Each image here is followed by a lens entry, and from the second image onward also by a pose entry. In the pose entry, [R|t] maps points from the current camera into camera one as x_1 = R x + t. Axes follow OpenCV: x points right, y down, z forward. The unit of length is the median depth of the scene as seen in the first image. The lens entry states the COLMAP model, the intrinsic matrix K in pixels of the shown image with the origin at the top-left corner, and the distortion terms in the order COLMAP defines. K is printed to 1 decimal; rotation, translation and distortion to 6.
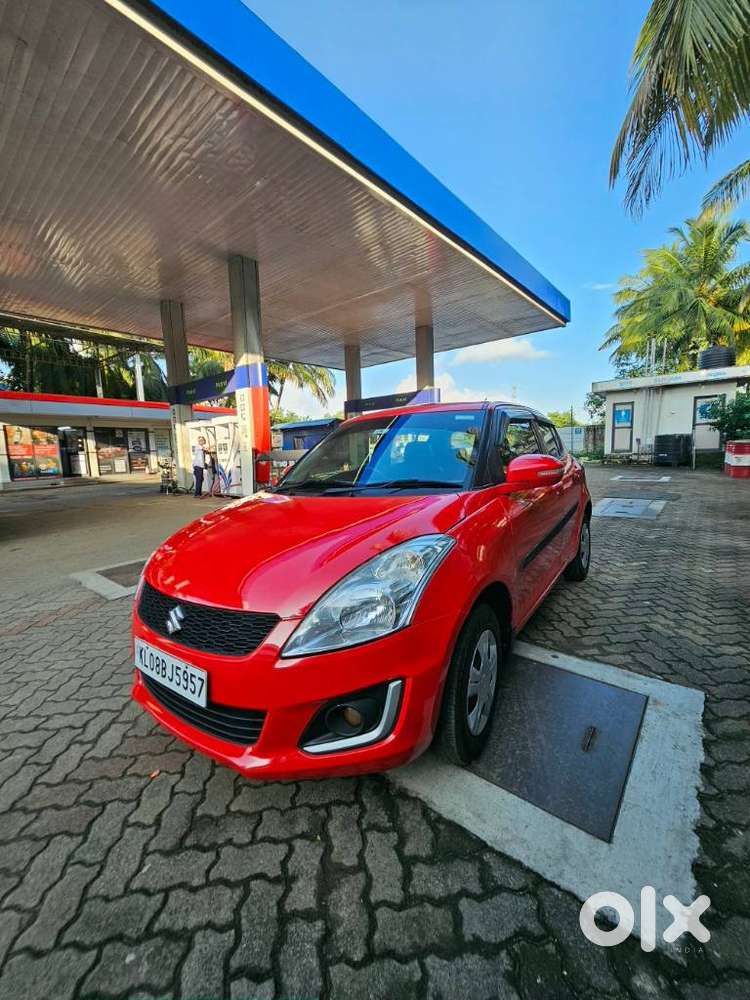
lens RADIAL K [[409.5, 0, 371.6], [0, 409.5, 506.3], [0, 0, 1]] dist [-0.003493, 0.000114]
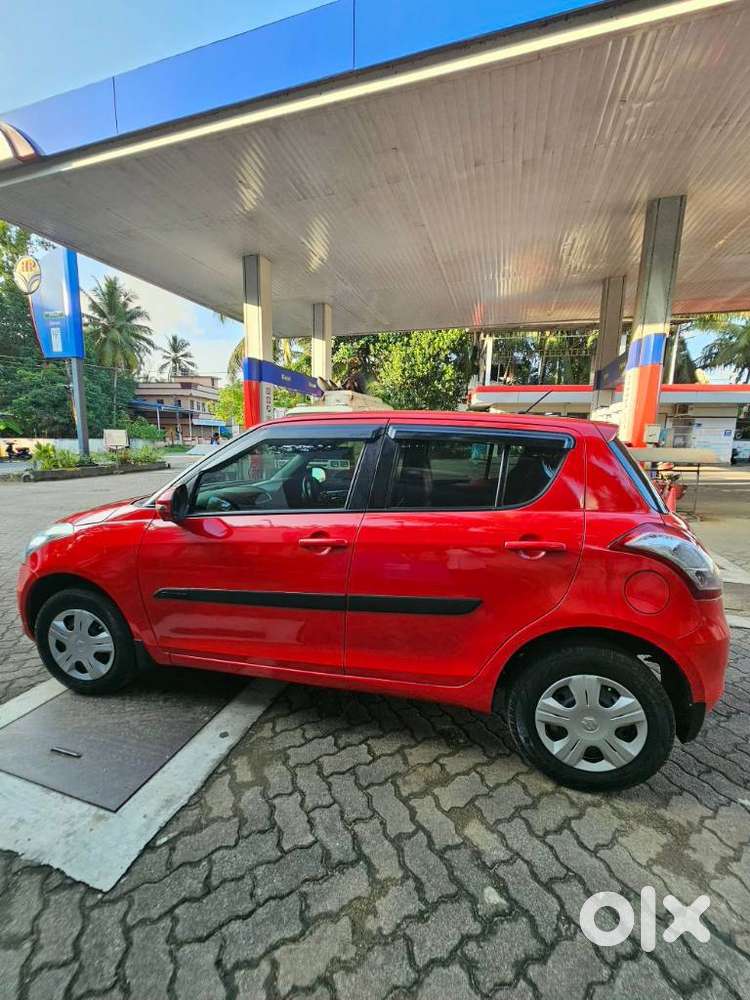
lens RADIAL K [[409.5, 0, 371.6], [0, 409.5, 506.3], [0, 0, 1]] dist [-0.003493, 0.000114]
pose [[0.371130, 0.196471, -0.907558, 1.024366], [-0.156416, 0.976622, 0.147459, -0.204930], [0.915312, 0.087230, 0.393185, 0.774239]]
